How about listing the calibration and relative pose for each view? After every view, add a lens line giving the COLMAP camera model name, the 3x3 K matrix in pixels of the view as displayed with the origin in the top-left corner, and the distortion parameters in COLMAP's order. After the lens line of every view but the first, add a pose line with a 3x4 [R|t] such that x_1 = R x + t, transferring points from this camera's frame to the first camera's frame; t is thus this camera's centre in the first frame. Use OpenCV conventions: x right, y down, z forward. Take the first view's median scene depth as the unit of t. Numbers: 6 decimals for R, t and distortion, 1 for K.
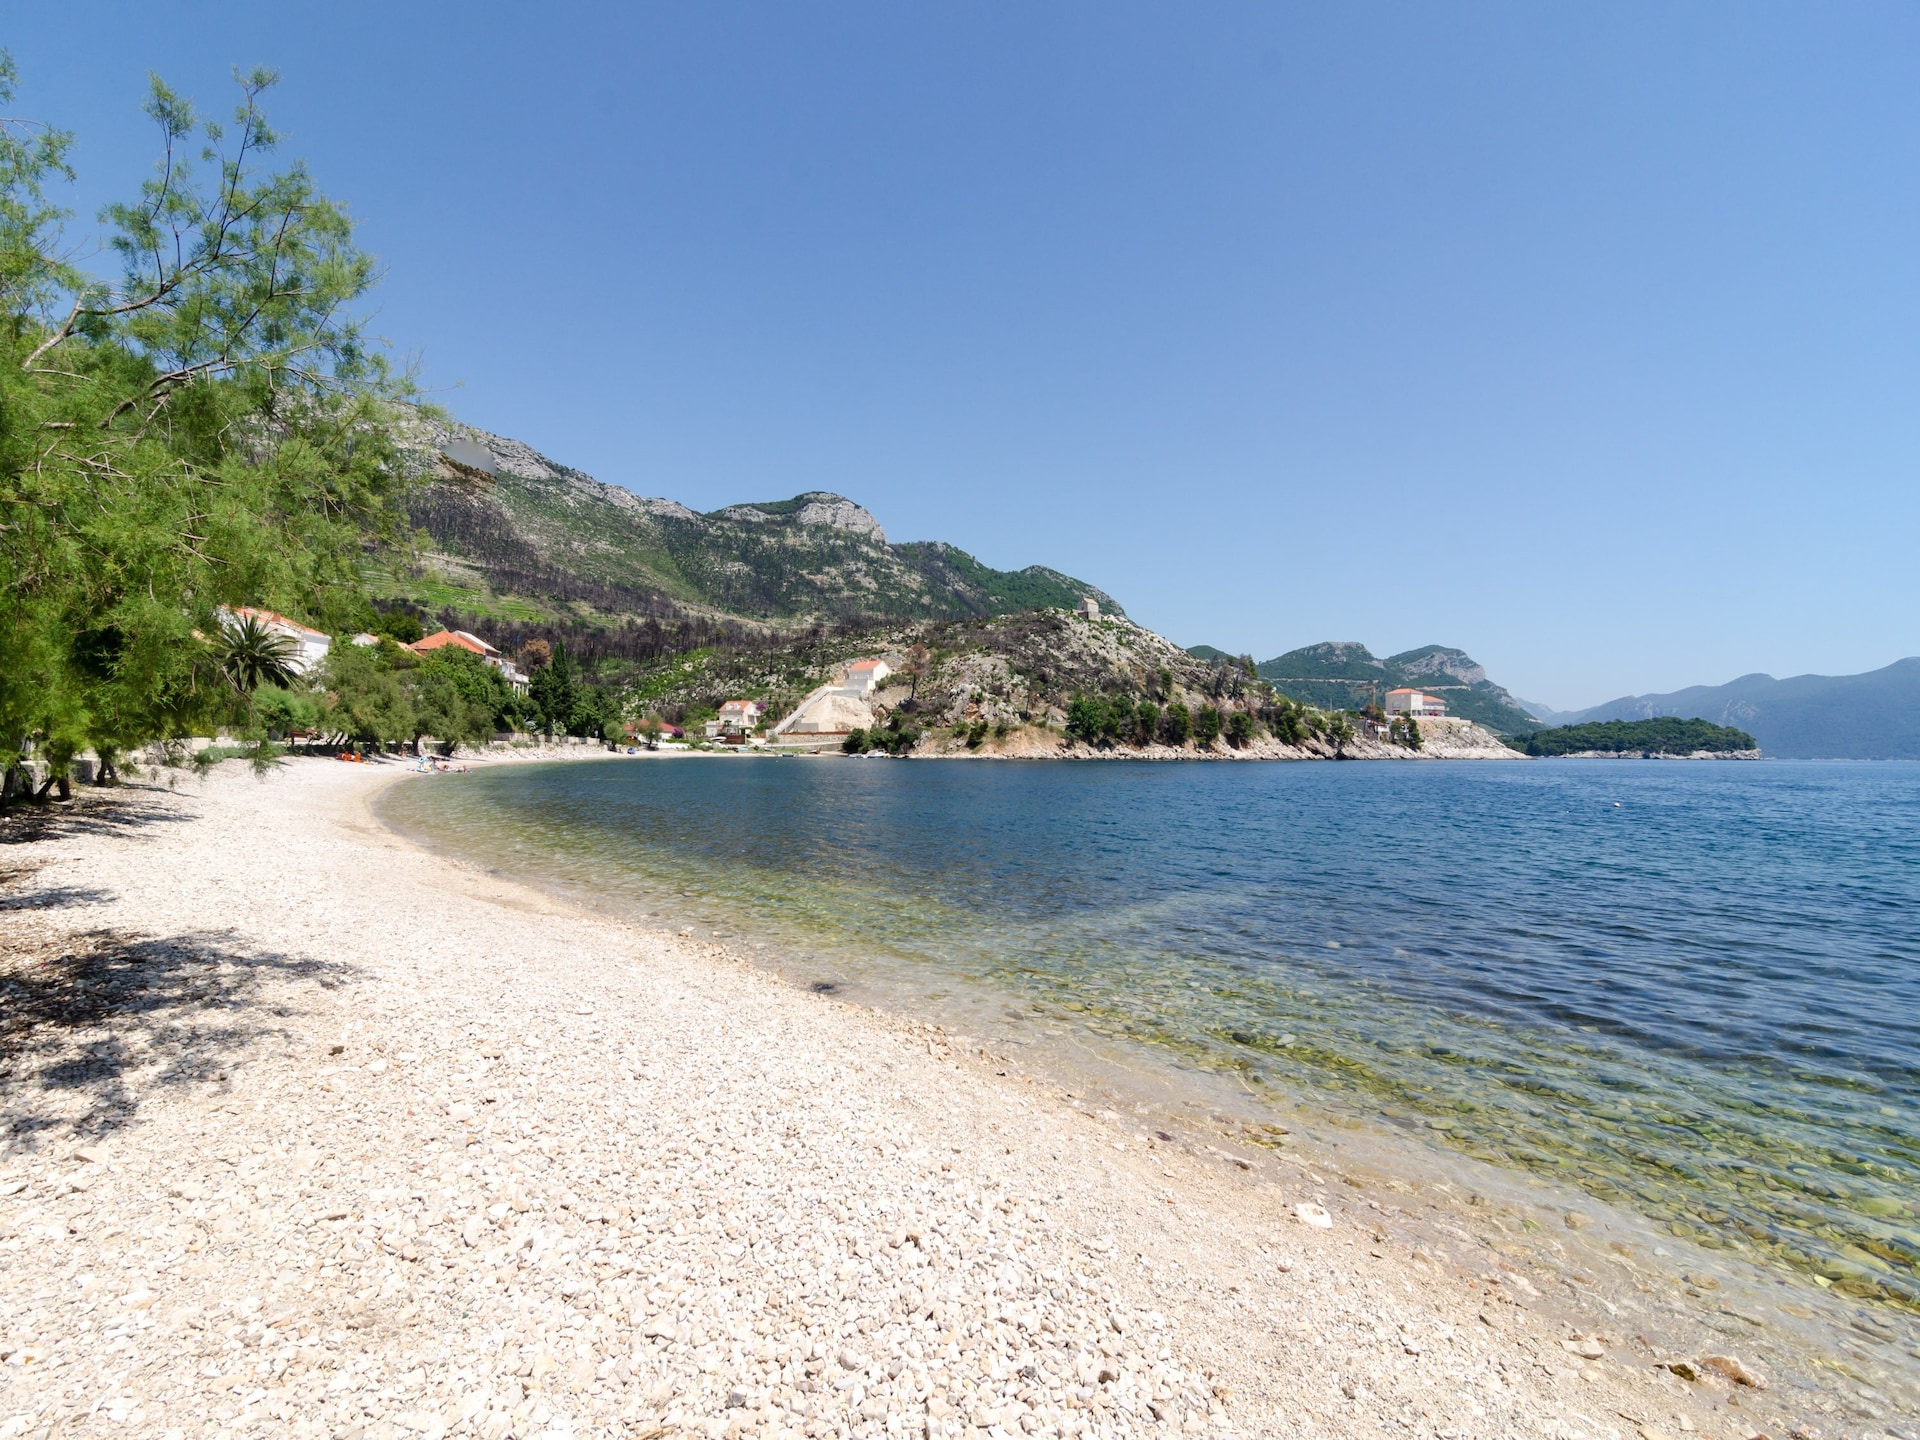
lens RADIAL K [[941.1, 0, 960.0], [0, 941.1, 720.0], [0, 0, 1]] dist [0.003769, -0.000197]
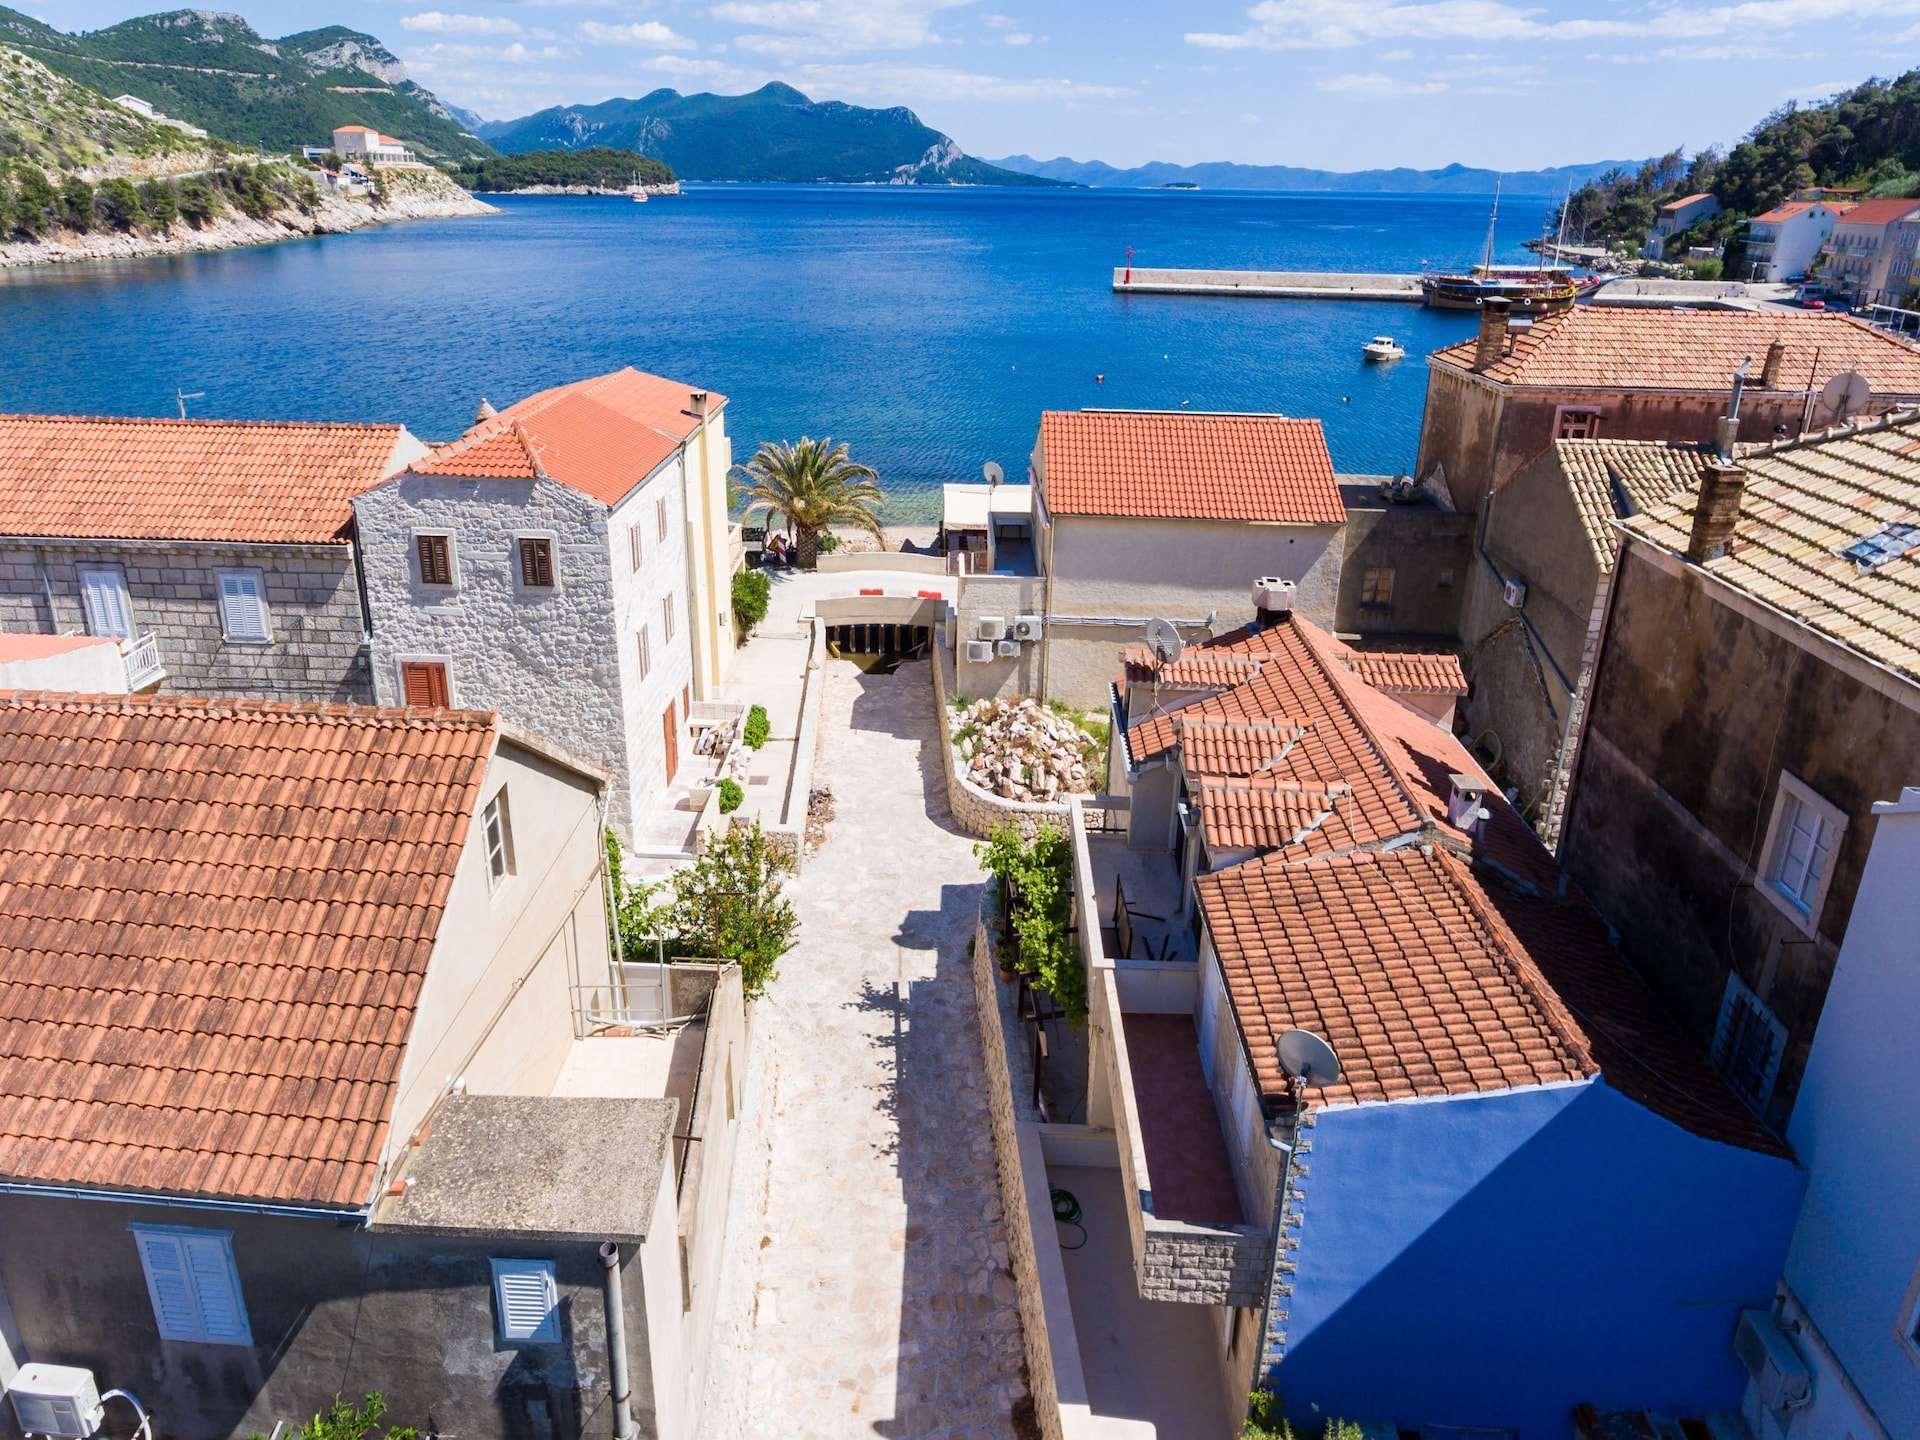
lens RADIAL K [[1119.2, 0, 954.8], [0, 1119.2, 566.7], [0, 0, 1]] dist [0.000464, -0.003949]
pose [[0.592502, -0.259385, 0.762667, -0.038836], [-0.039624, 0.936213, 0.349192, -0.017655], [-0.804594, -0.237117, 0.544431, -0.036181]]
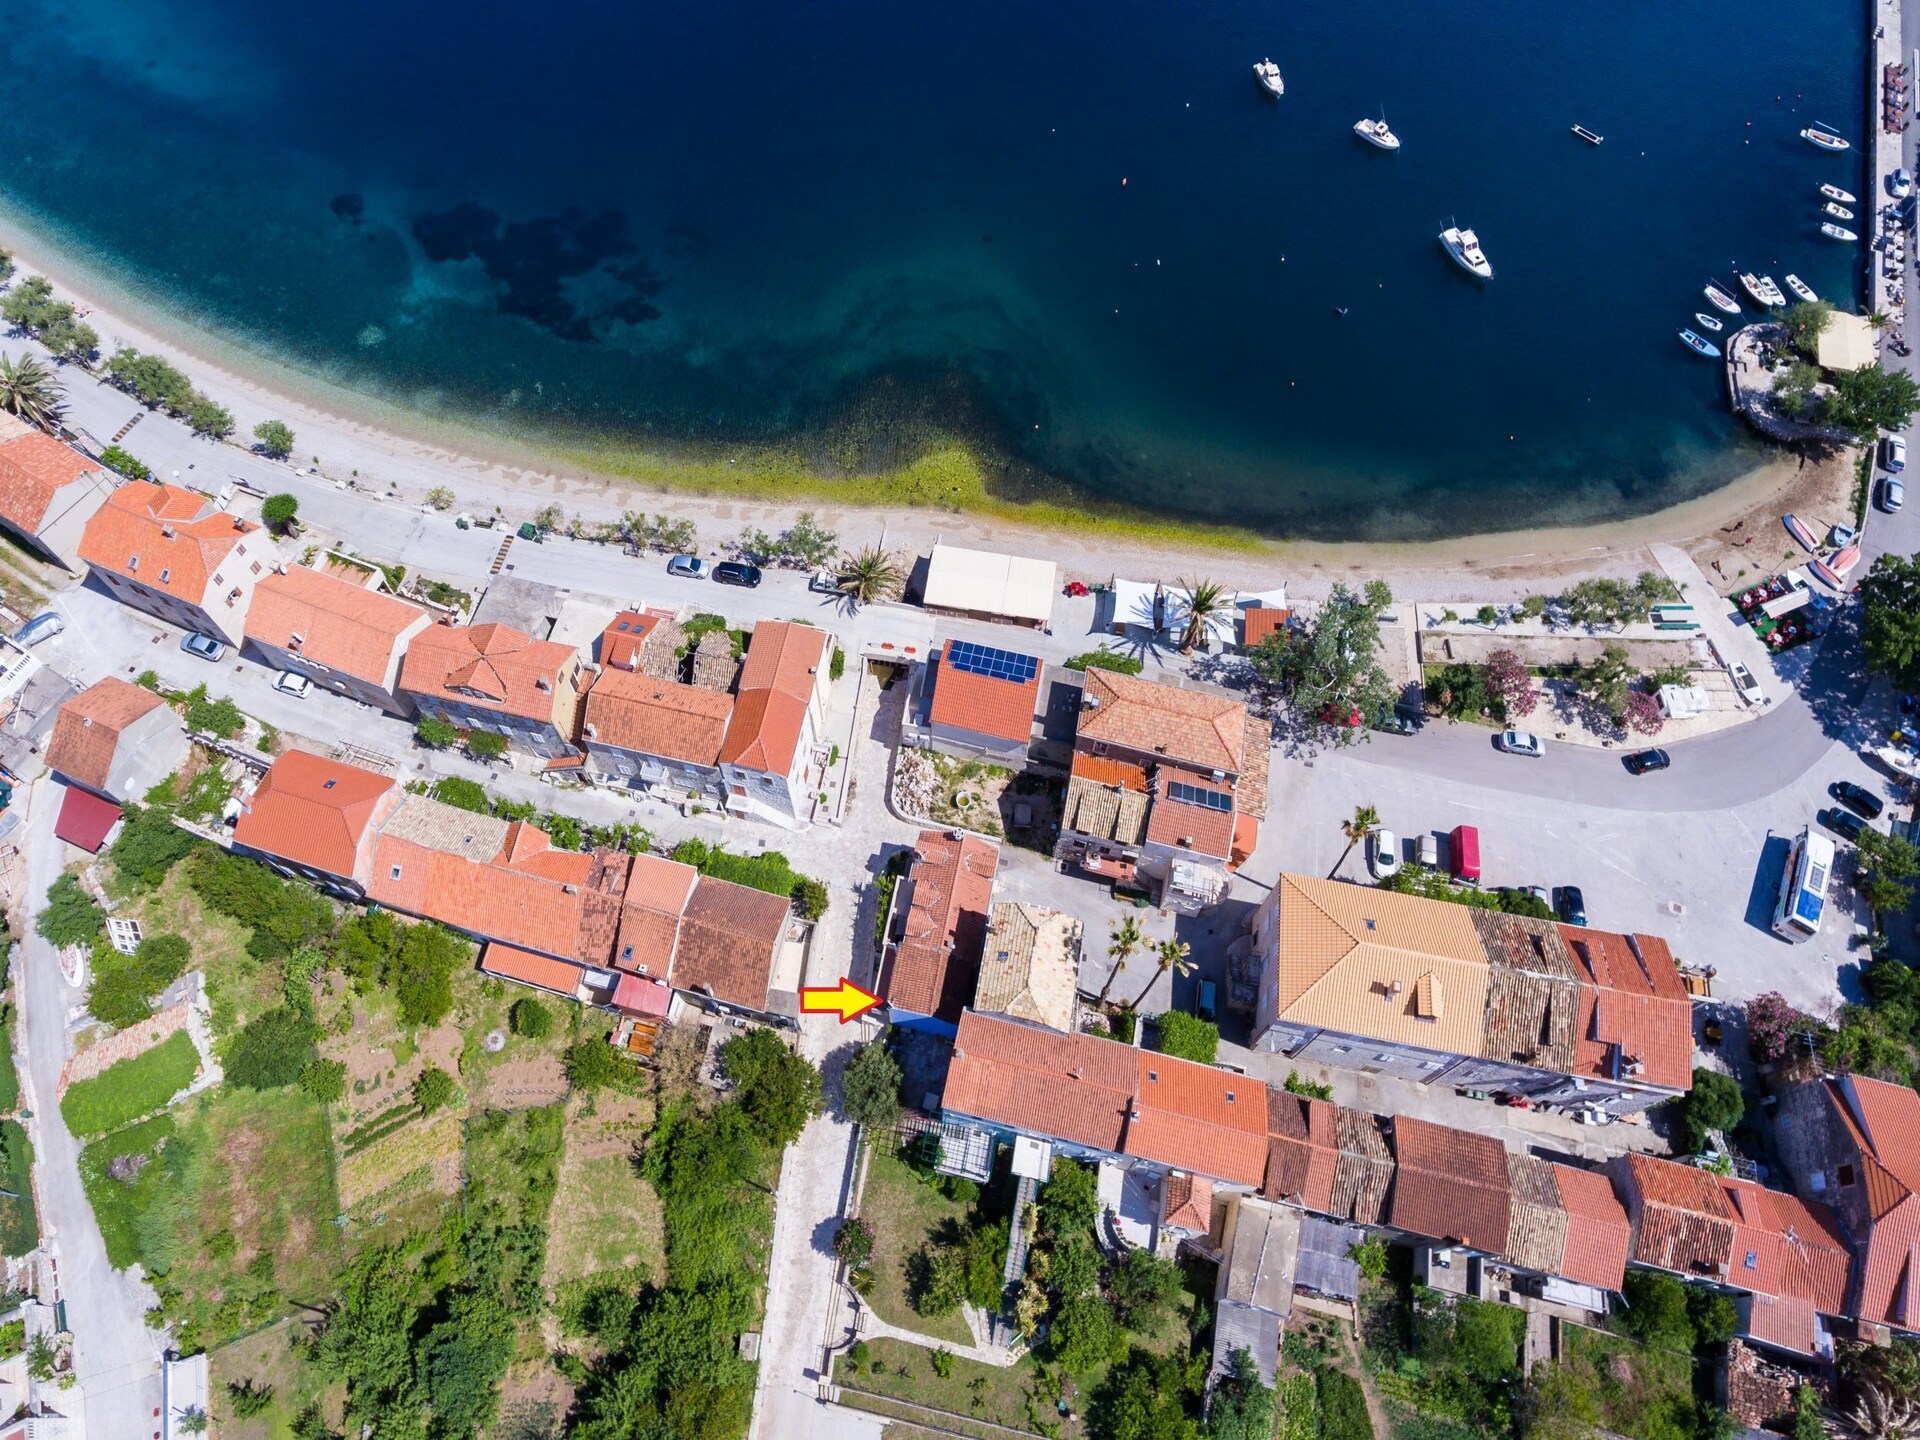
lens RADIAL K [[1154.9, 0, 951.8], [0, 1154.9, 416.9], [0, 0, 1]] dist [-0.000051, -0.002910]
pose [[0.727506, -0.583573, 0.360801, -0.030109], [-0.023284, 0.504568, 0.863058, -0.113805], [-0.685706, -0.636281, 0.353489, -0.039876]]
